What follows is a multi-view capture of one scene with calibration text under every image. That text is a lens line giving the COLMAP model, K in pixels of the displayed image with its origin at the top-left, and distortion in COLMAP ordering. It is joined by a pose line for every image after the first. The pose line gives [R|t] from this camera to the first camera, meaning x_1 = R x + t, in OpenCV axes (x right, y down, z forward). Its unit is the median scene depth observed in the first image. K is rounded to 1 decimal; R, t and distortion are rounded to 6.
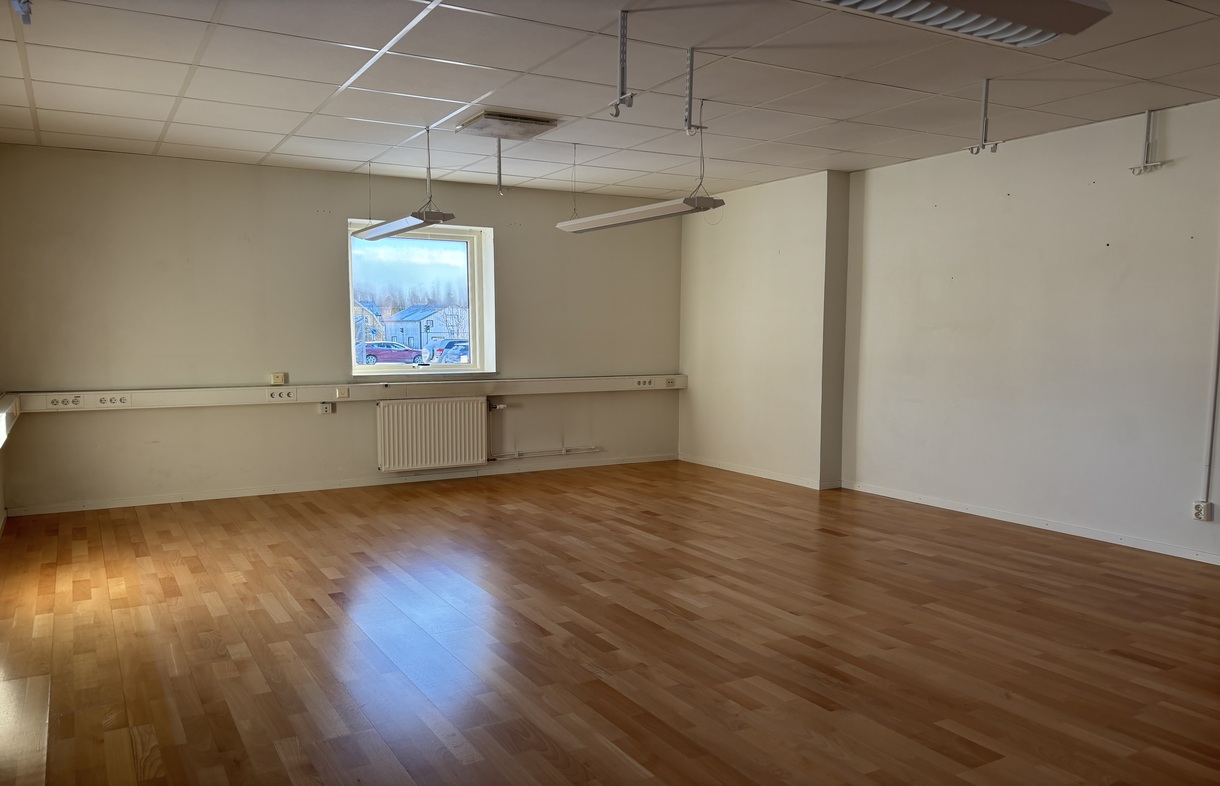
lens RADIAL K [[918.1, 0, 610.0], [0, 918.1, 393.0], [0, 0, 1]] dist [0.101614, -0.119019]
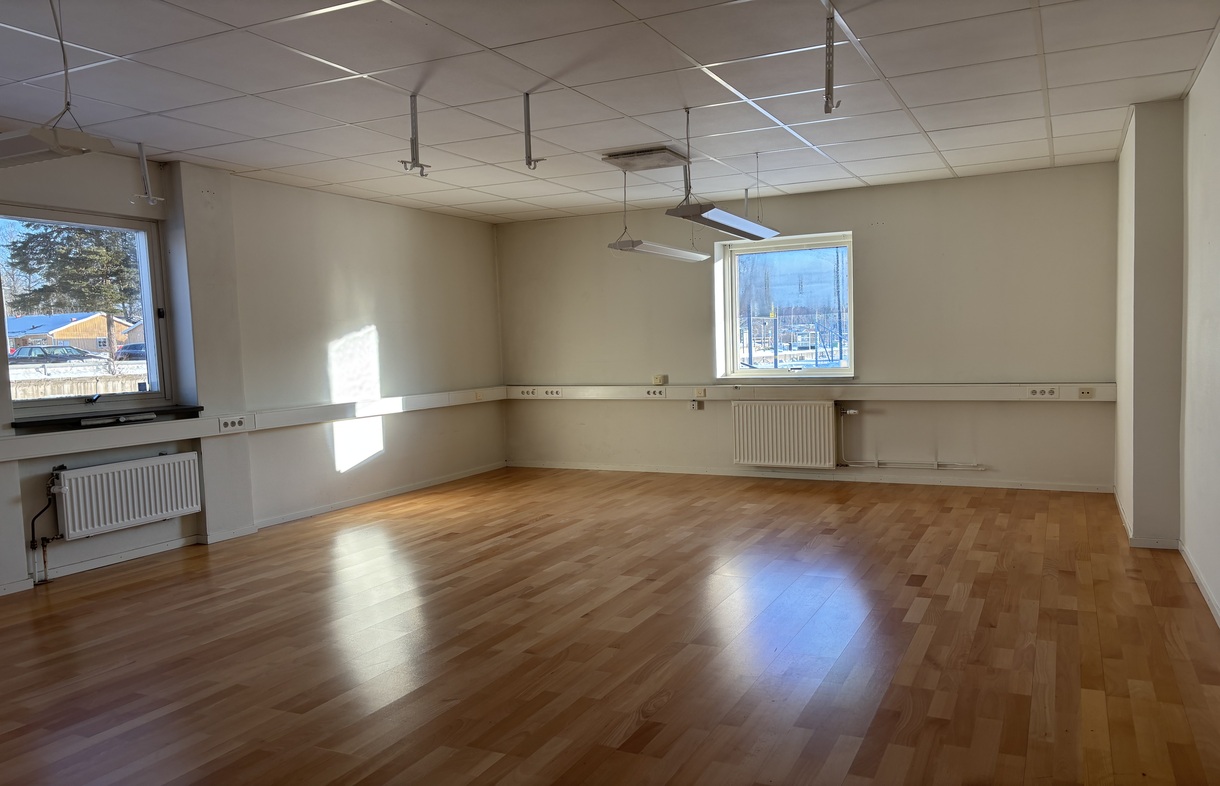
lens RADIAL K [[918.1, 0, 610.0], [0, 918.1, 393.0], [0, 0, 1]] dist [0.101614, -0.119019]
pose [[0.553163, 0.028827, -0.832574, 0.580211], [-0.029887, 0.999444, 0.014748, -0.012710], [0.832536, 0.016726, 0.553718, 0.249774]]
